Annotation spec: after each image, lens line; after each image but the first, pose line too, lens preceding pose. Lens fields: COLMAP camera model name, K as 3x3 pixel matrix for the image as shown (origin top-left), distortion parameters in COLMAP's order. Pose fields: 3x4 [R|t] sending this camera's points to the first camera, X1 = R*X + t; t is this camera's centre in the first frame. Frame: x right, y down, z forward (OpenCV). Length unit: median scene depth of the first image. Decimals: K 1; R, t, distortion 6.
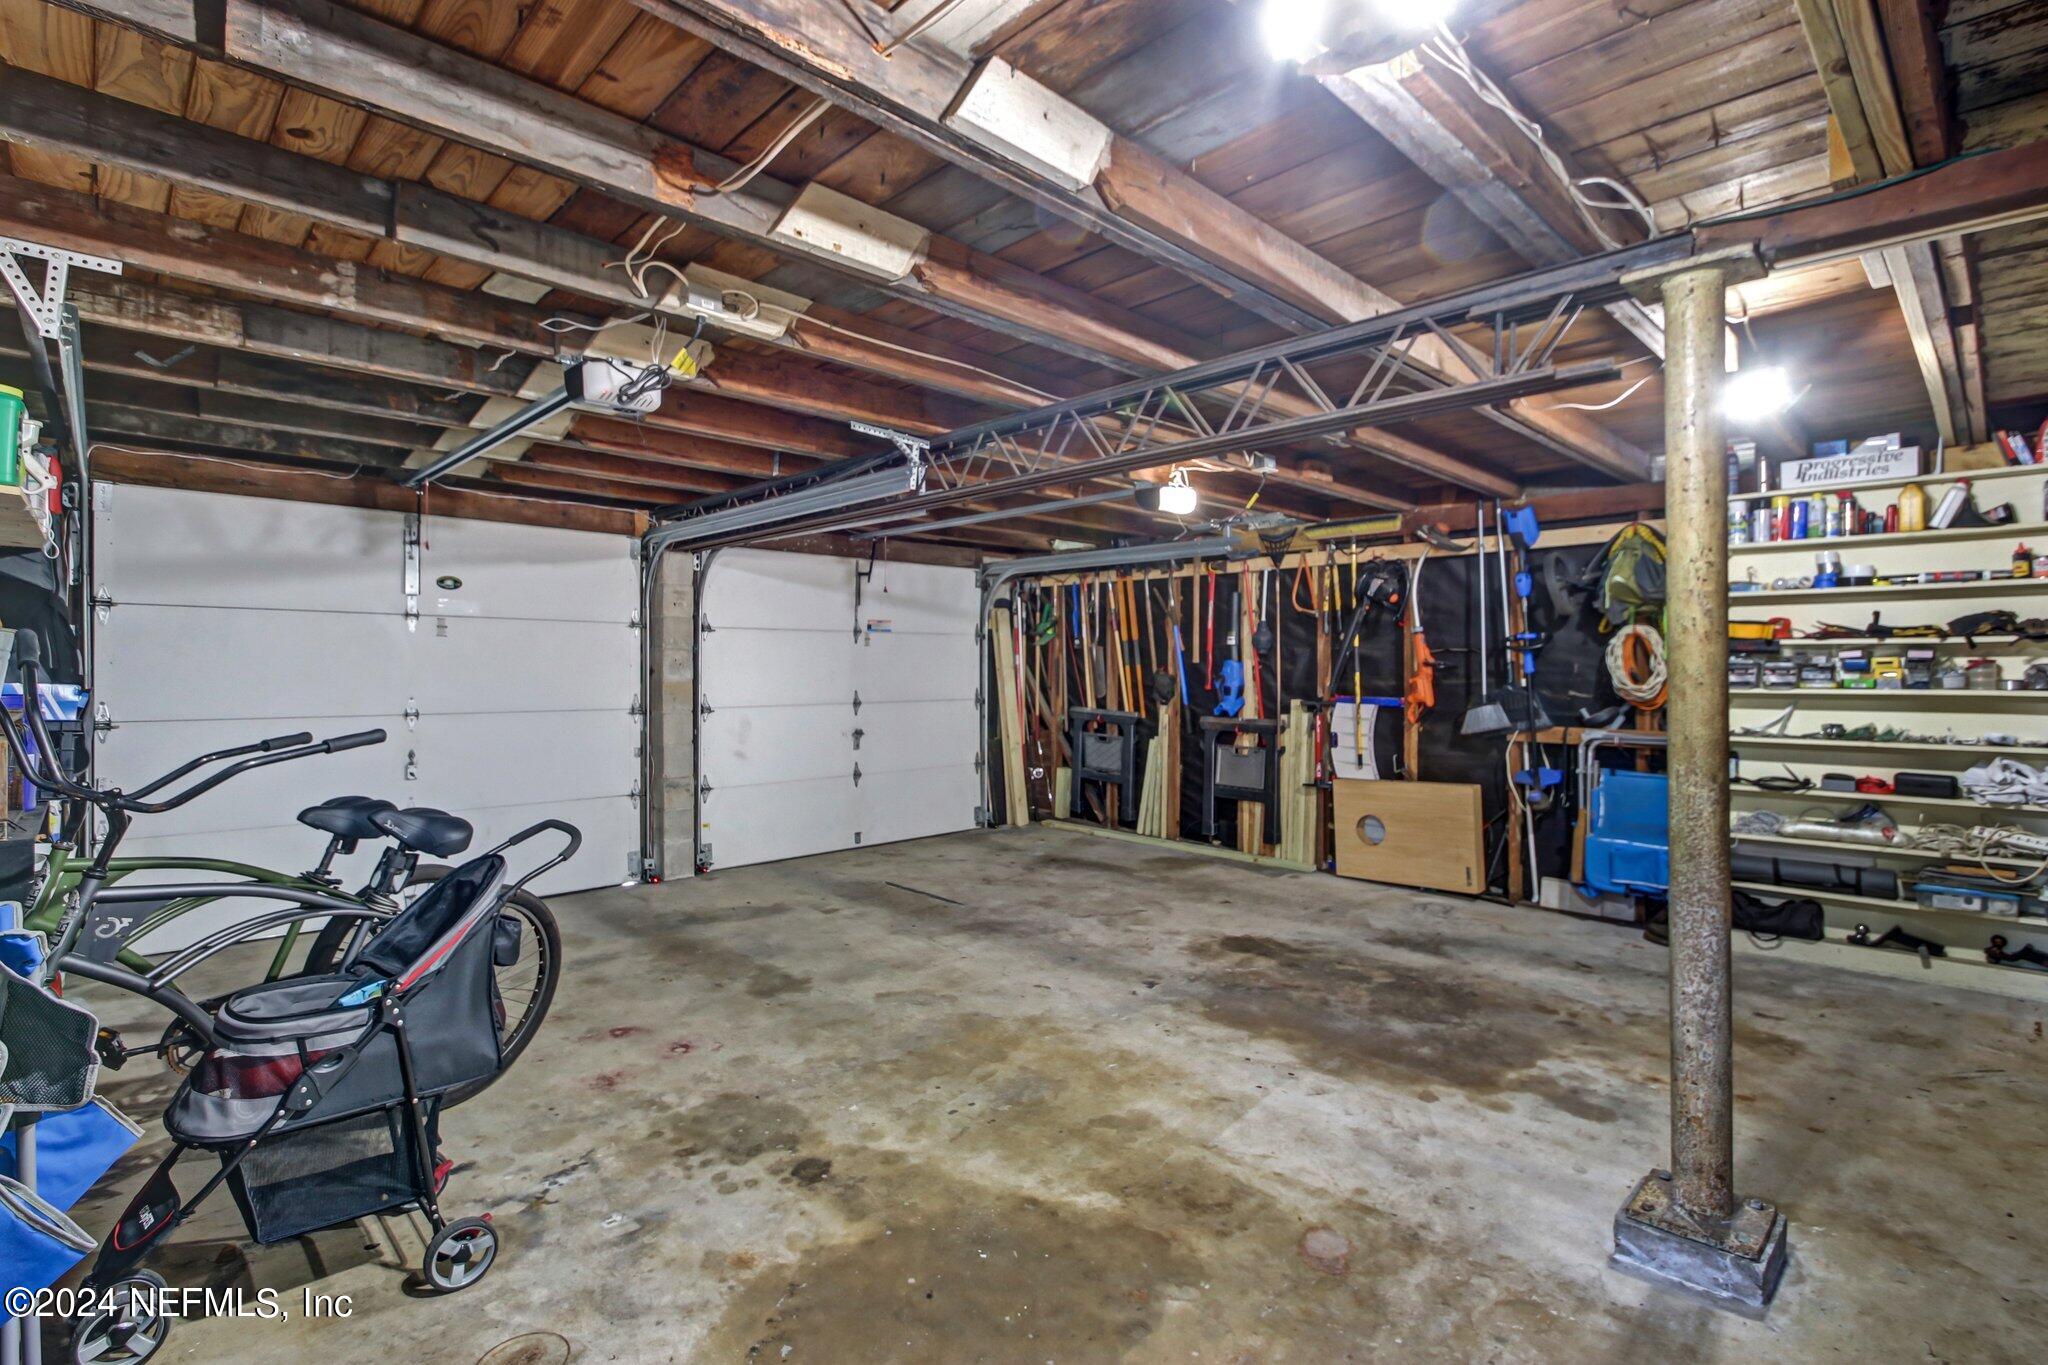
lens RADIAL K [[957.7, 0, 1016.7], [0, 957.7, 672.0], [0, 0, 1]] dist [0.002780, 0.000266]
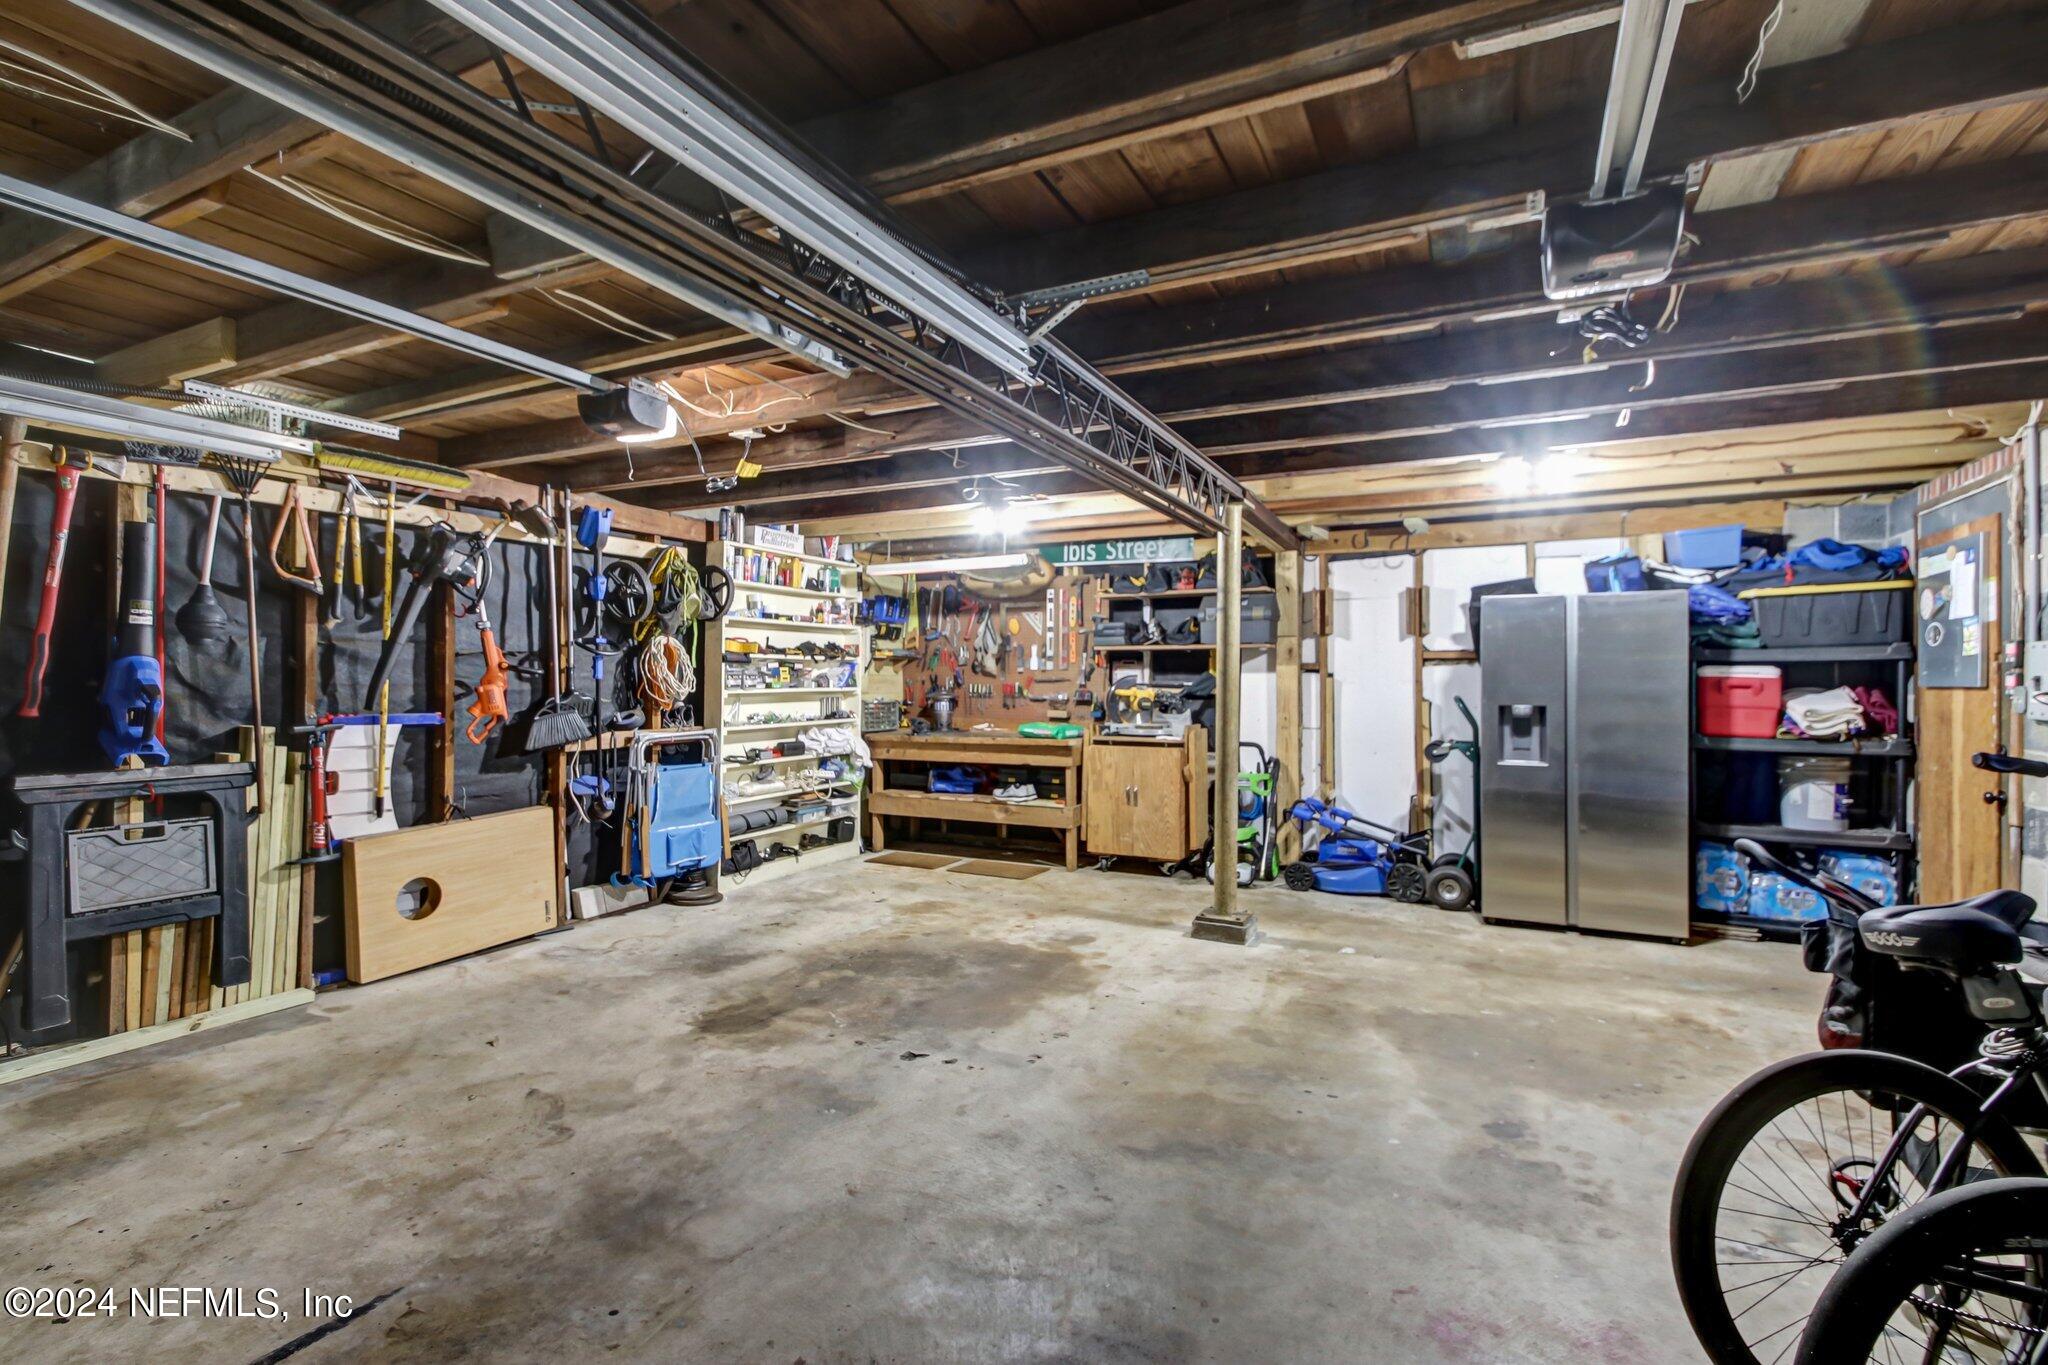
lens RADIAL K [[957.7, 0, 1011.3], [0, 957.7, 678.2], [0, 0, 1]] dist [0.002780, 0.000266]
pose [[-0.341252, -0.003792, 0.939964, -0.663532], [-0.000478, 0.999992, 0.003861, -0.004434], [-0.939972, 0.000869, -0.341251, 1.197594]]
